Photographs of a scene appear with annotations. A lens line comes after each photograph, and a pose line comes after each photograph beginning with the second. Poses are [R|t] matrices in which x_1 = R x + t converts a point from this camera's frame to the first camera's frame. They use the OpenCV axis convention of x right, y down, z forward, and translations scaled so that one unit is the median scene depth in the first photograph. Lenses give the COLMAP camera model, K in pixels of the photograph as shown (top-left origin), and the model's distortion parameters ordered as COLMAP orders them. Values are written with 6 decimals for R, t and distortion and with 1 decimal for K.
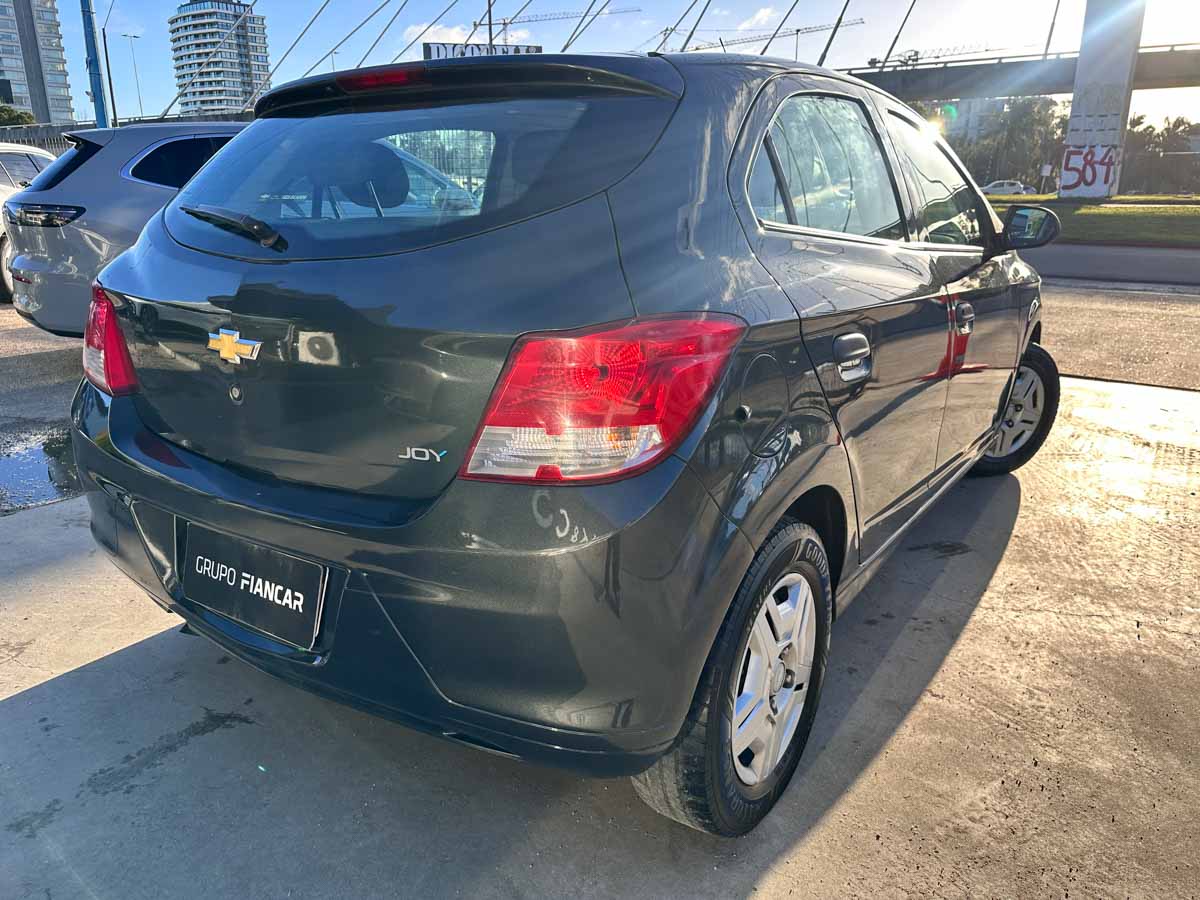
lens RADIAL K [[849.4, 0, 594.4], [0, 849.4, 443.7], [0, 0, 1]] dist [0.002640, -0.000882]
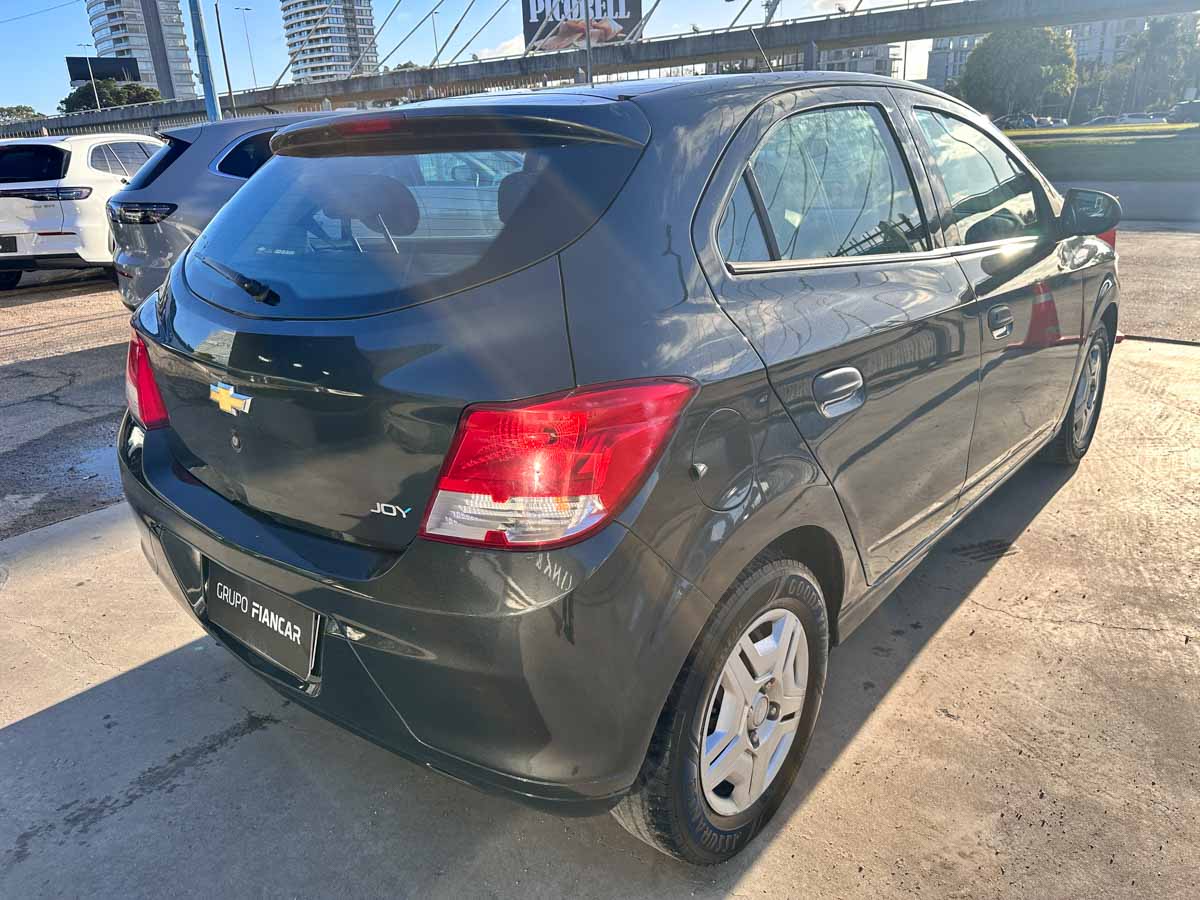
lens RADIAL K [[841.3, 0, 603.2], [0, 841.3, 445.6], [0, 0, 1]] dist [0.010480, -0.008443]
pose [[0.993711, -0.004459, -0.111886, 0.131913], [0.010835, 0.998347, 0.056445, -0.092135], [0.111449, -0.057302, 0.992117, -0.001037]]
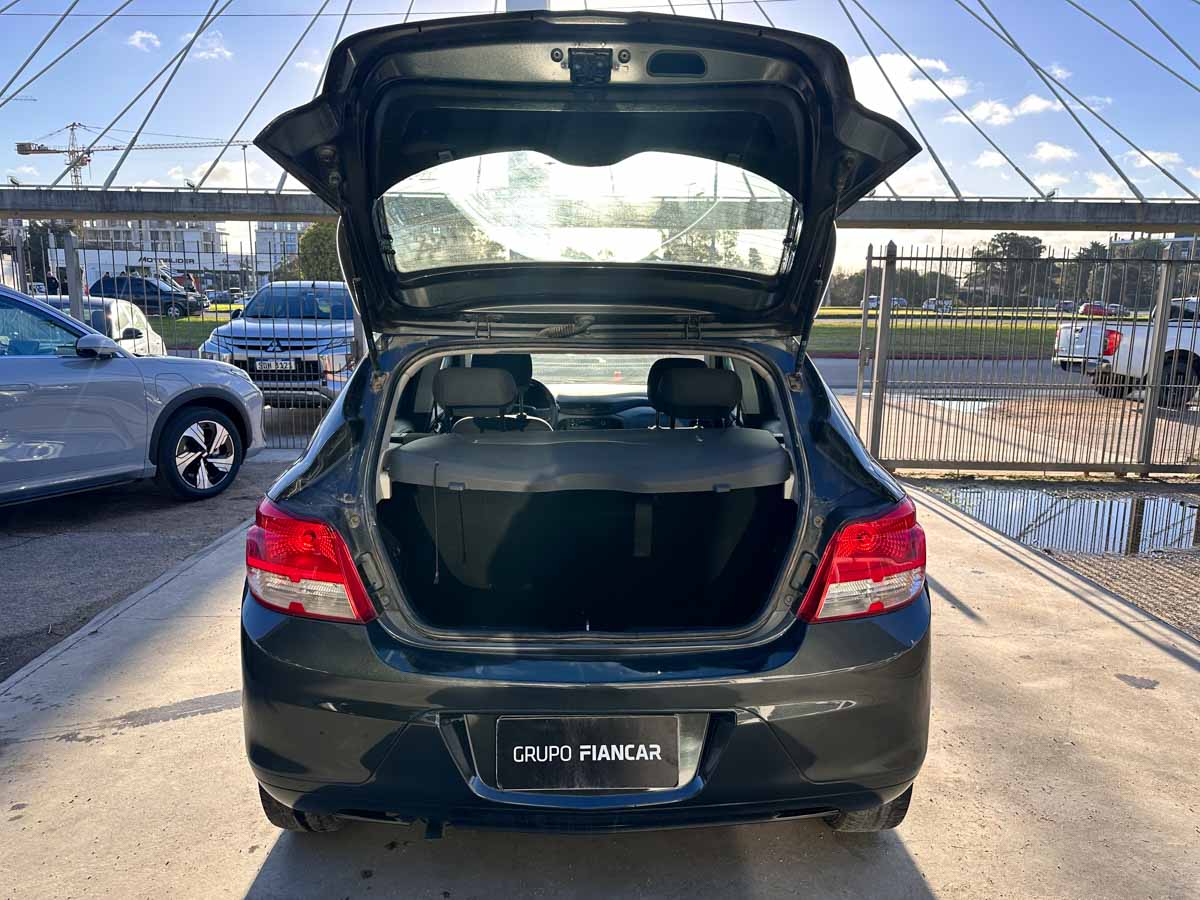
lens RADIAL K [[849.4, 0, 594.4], [0, 849.4, 443.7], [0, 0, 1]] dist [0.002640, -0.000882]
pose [[0.824075, -0.085177, 0.560040, -0.919322], [0.153169, 0.985310, -0.075525, -0.154698], [-0.545379, 0.148019, 0.825016, -0.050253]]
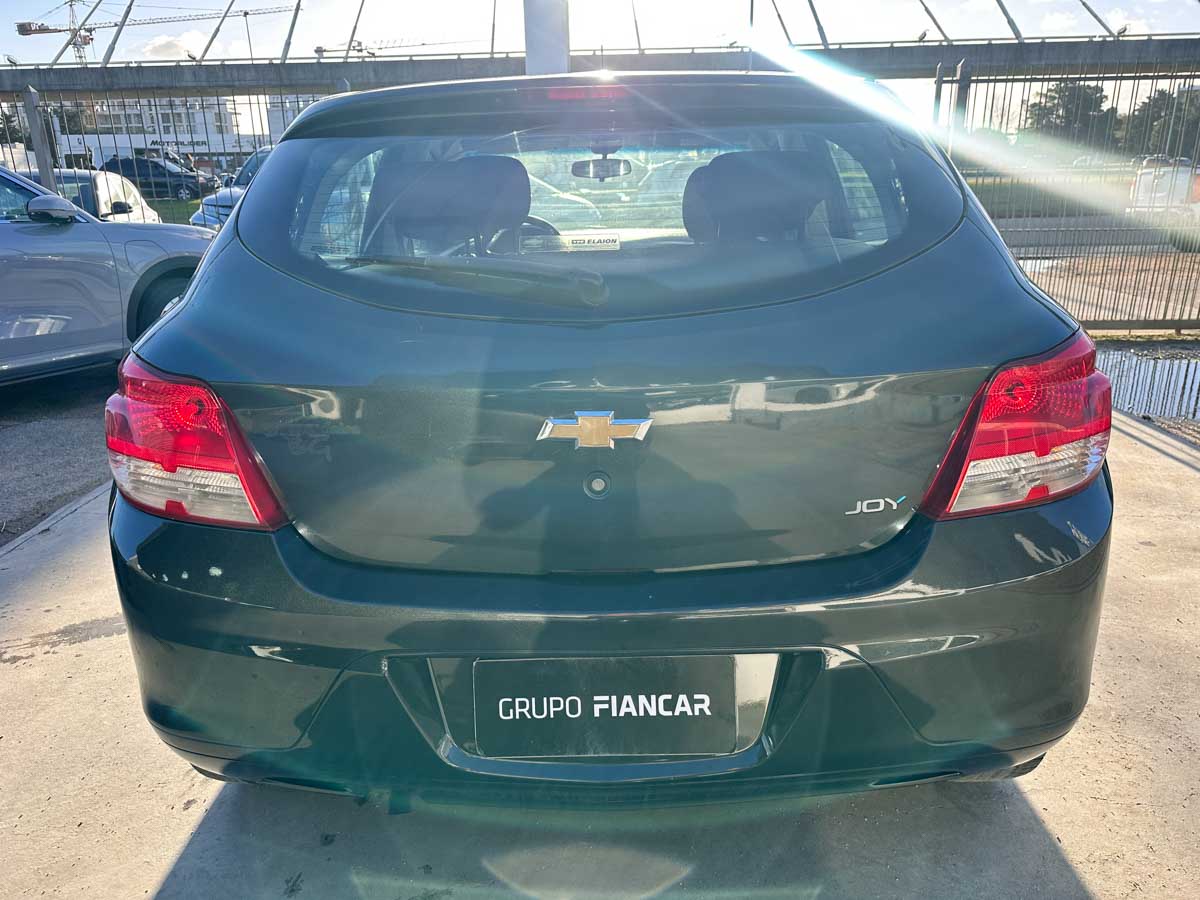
lens RADIAL K [[859.0, 0, 578.3], [0, 859.0, 448.5], [0, 0, 1]] dist [0.004306, 0.004583]
pose [[0.849273, -0.181193, 0.495888, -0.714663], [0.175446, 0.982743, 0.058611, -0.124204], [-0.497950, 0.037224, 0.866407, 0.241800]]
